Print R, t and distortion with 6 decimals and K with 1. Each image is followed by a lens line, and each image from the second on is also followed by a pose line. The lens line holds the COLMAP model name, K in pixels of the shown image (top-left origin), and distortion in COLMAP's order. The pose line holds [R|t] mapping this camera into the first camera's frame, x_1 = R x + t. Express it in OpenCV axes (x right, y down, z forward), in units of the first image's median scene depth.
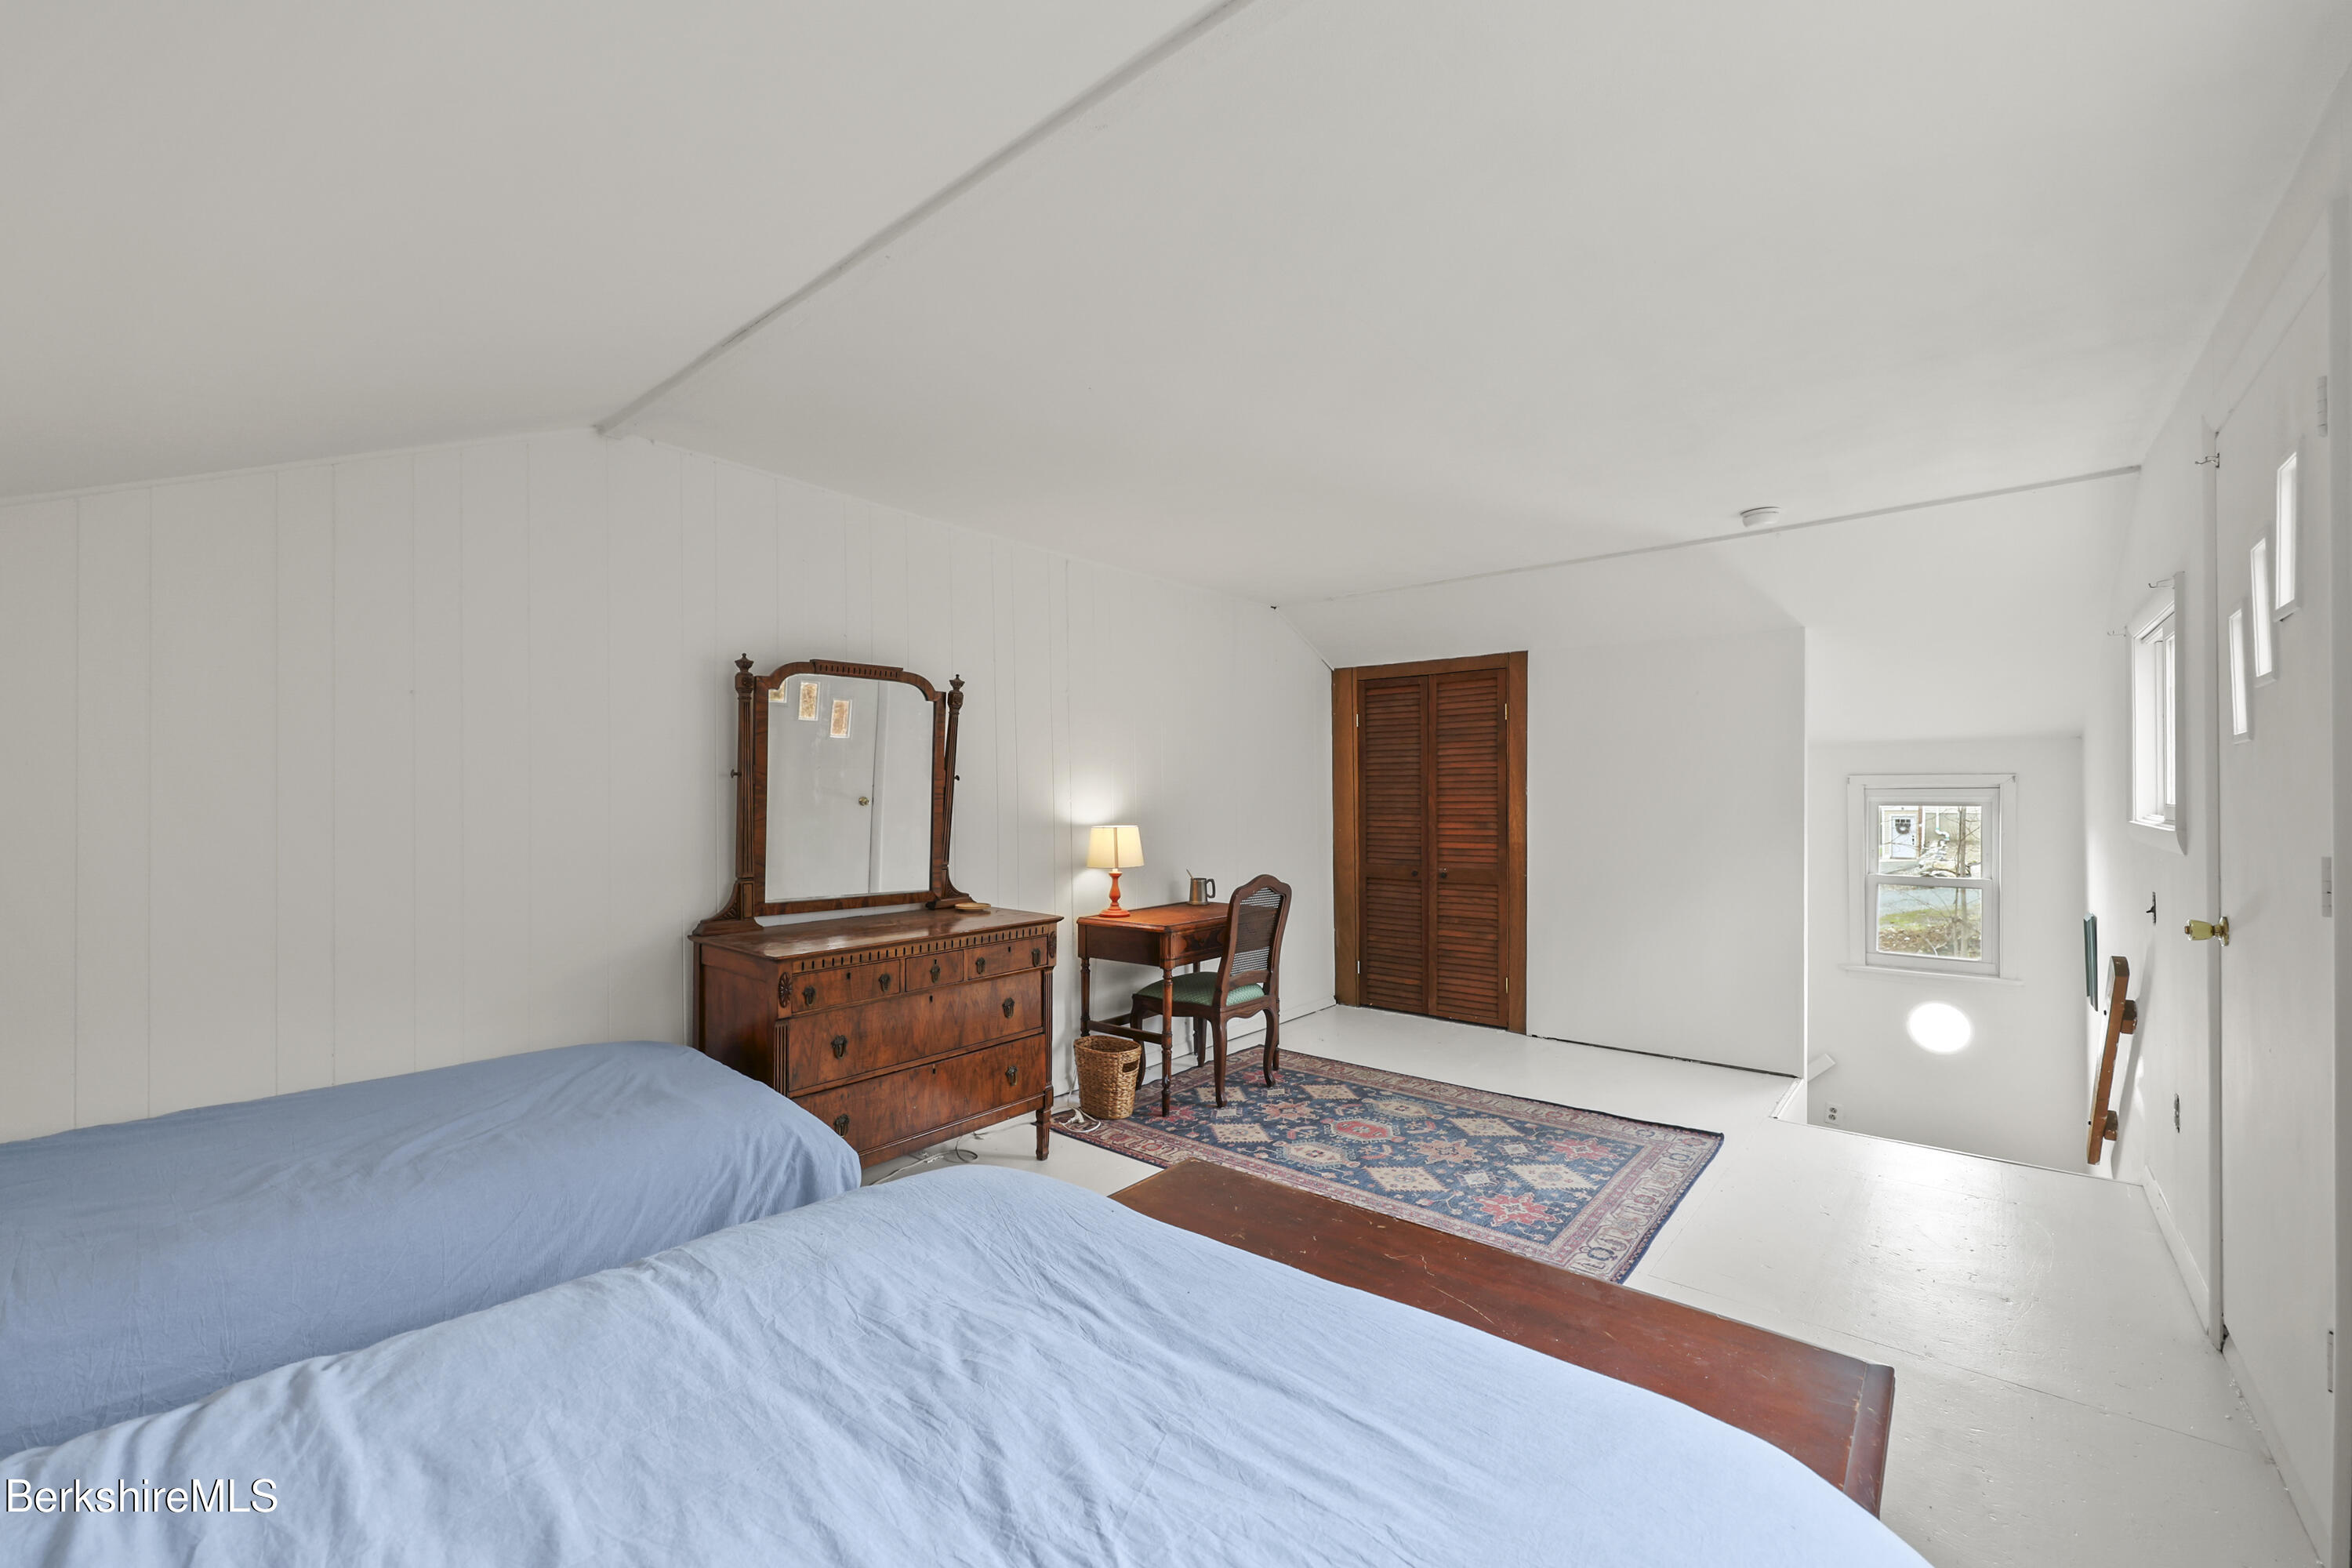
lens RADIAL K [[943.1, 0, 1191.3], [0, 943.1, 780.7], [0, 0, 1]] dist [0.000792, 0.000546]
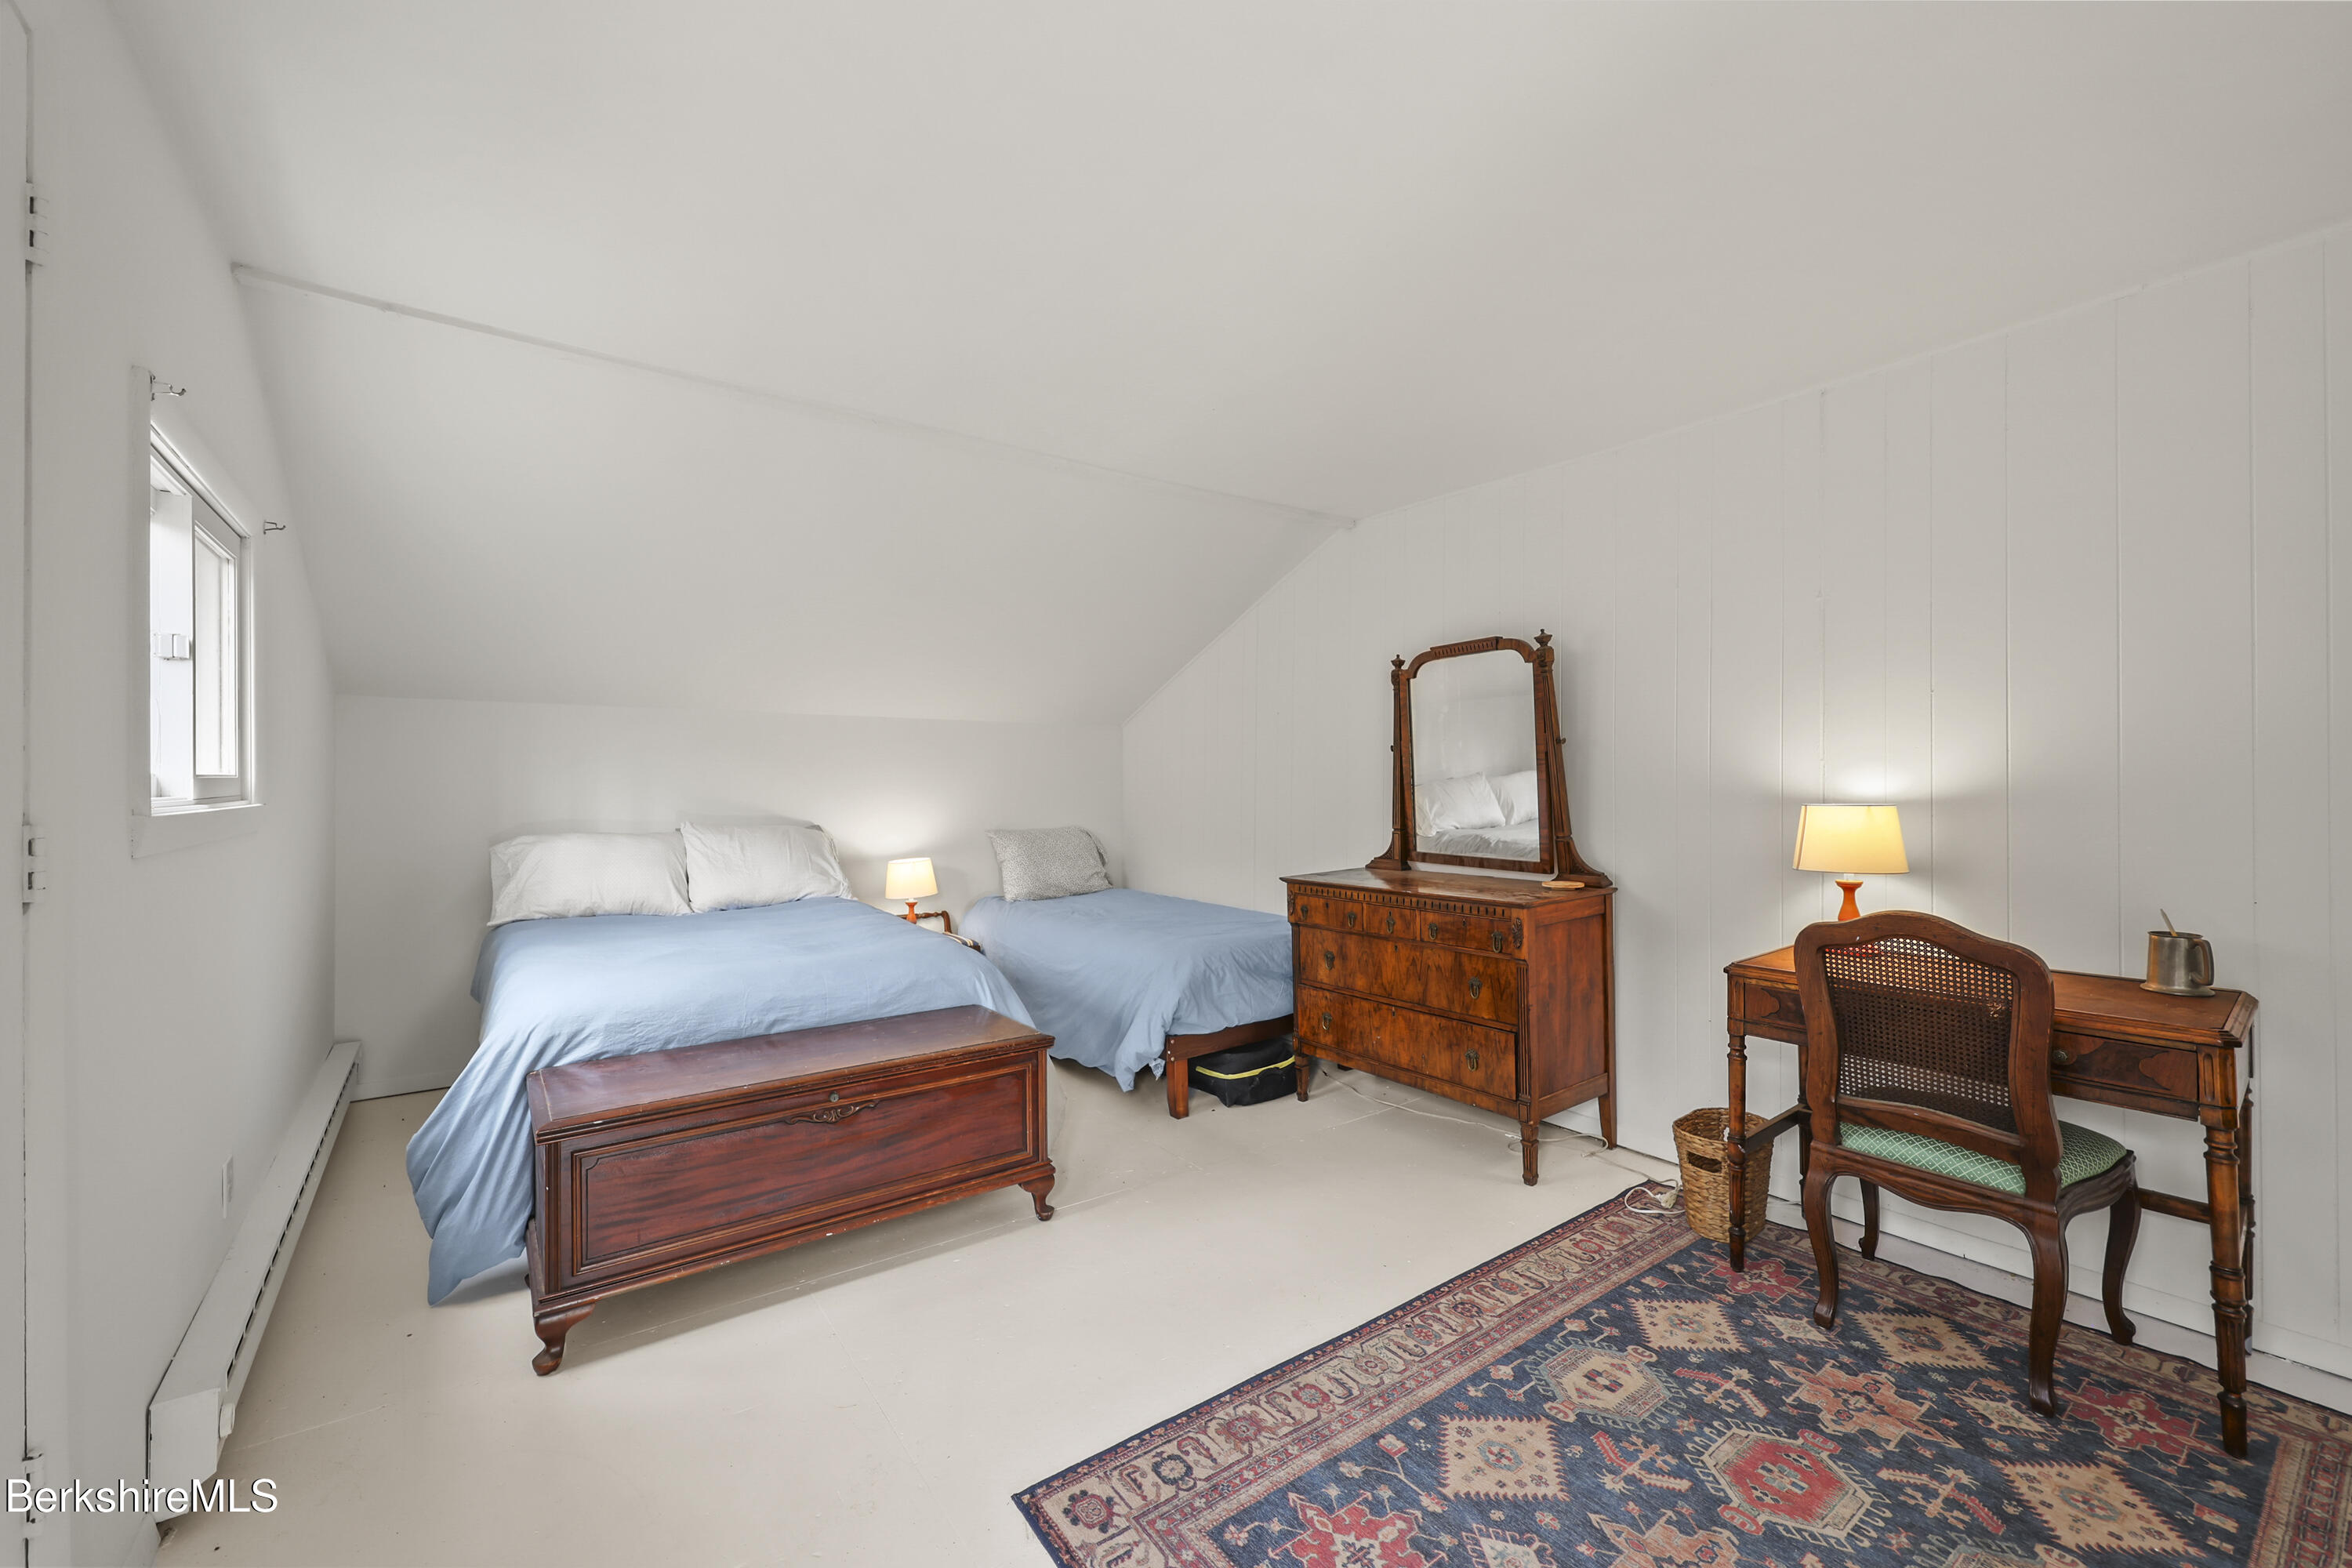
lens RADIAL K [[943.1, 0, 1191.3], [0, 943.1, 780.7], [0, 0, 1]] dist [0.000792, 0.000546]
pose [[-0.230075, 0.002292, -0.973170, 0.721750], [0.022425, 0.999744, -0.002947, 0.029761], [0.972915, -0.022502, -0.230067, 0.875161]]
